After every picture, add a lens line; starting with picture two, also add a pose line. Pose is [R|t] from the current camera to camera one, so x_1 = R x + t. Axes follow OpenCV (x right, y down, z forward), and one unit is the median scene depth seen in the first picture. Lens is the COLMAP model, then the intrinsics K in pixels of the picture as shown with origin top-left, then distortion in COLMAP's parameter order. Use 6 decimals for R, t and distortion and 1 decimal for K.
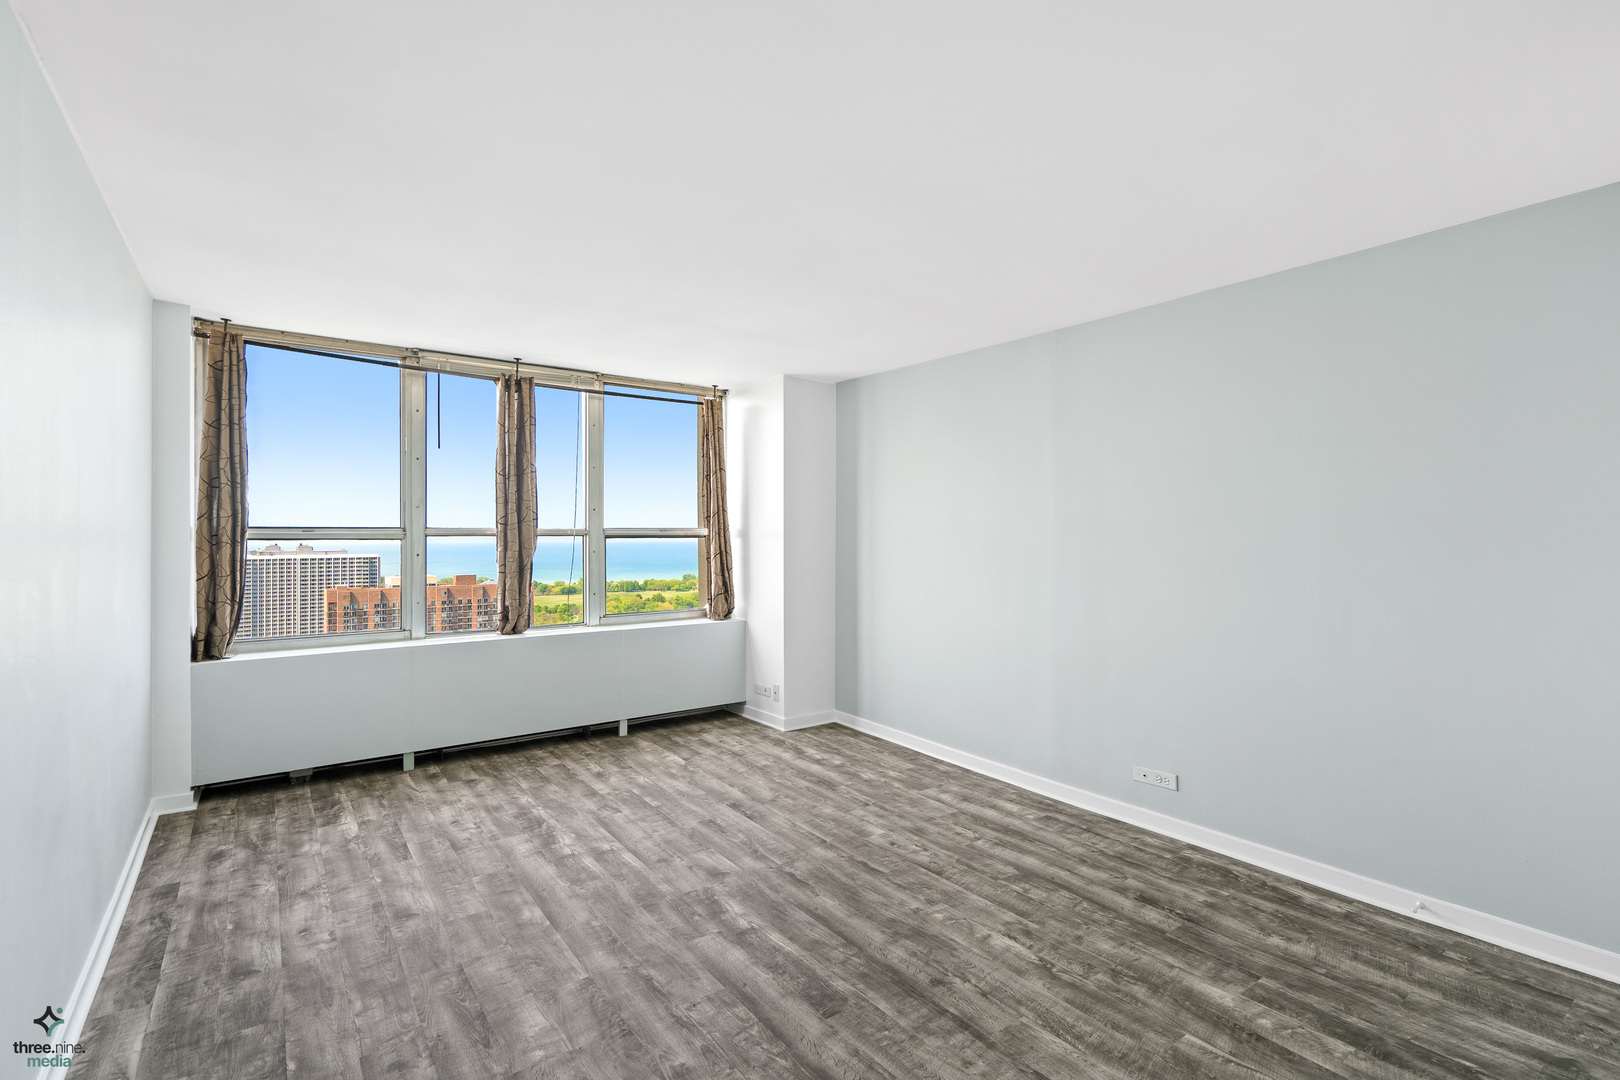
lens RADIAL K [[746.6, 0, 810.0], [0, 746.6, 540.0], [0, 0, 1]] dist [-0.004371, 0.000287]
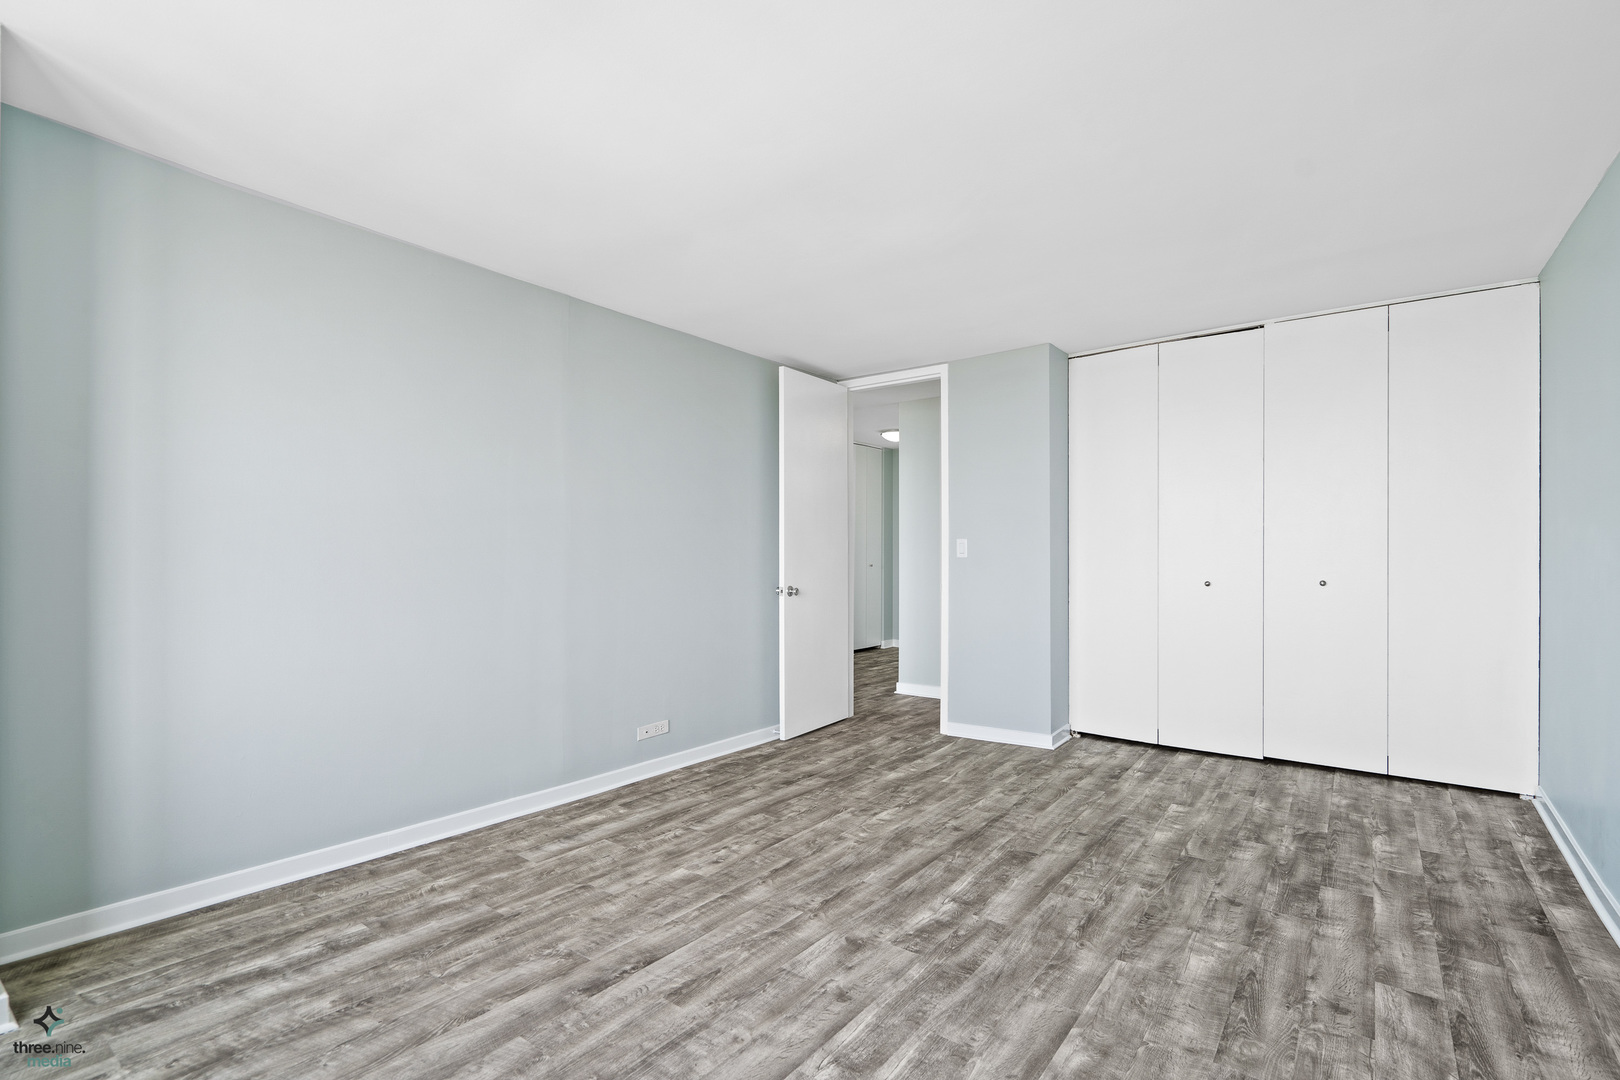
lens RADIAL K [[746.8, 0, 816.6], [0, 746.8, 558.6], [0, 0, 1]] dist [-0.002191, -0.000011]
pose [[-0.293077, -0.004920, 0.956076, -0.711223], [0.001019, 0.999985, 0.005458, 0.042571], [-0.956088, 0.002574, -0.293068, 1.068928]]
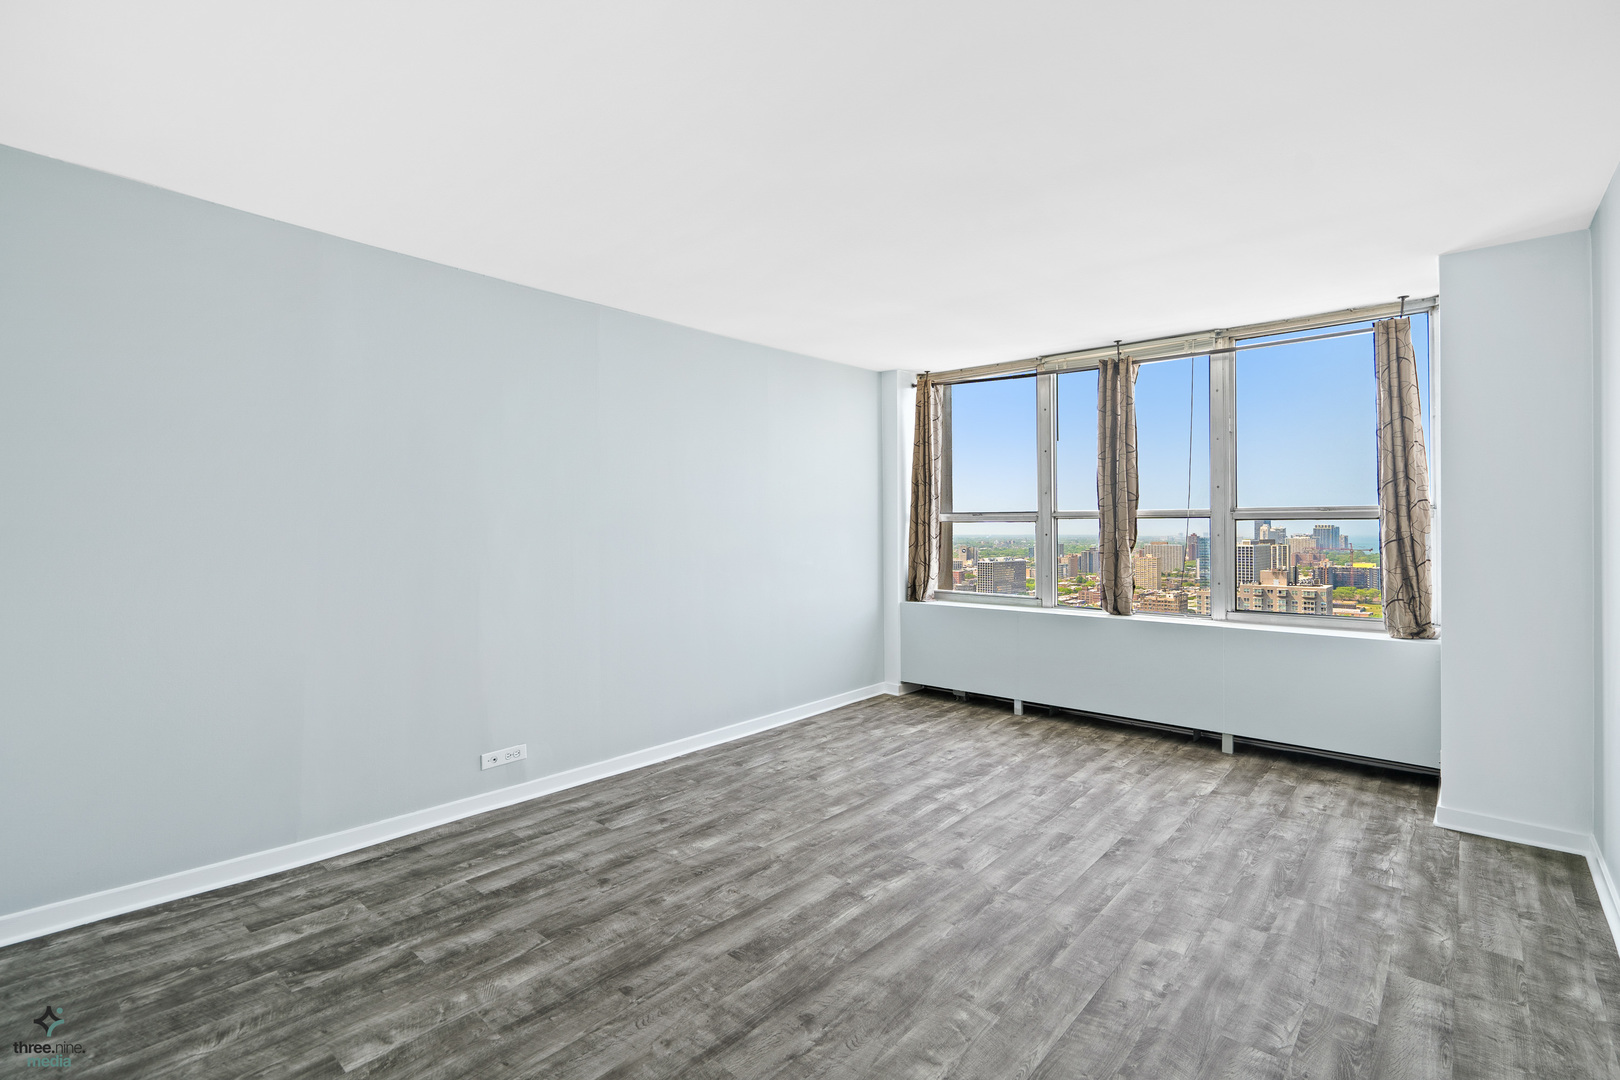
lens RADIAL K [[732.9, 0, 828.7], [0, 732.9, 525.3], [0, 0, 1]] dist [-0.002418, 0.000010]
pose [[0.232978, -0.000439, -0.972482, 0.643826], [-0.003447, 0.999993, -0.001277, 0.010714], [0.972476, 0.003649, 0.232975, 0.525053]]
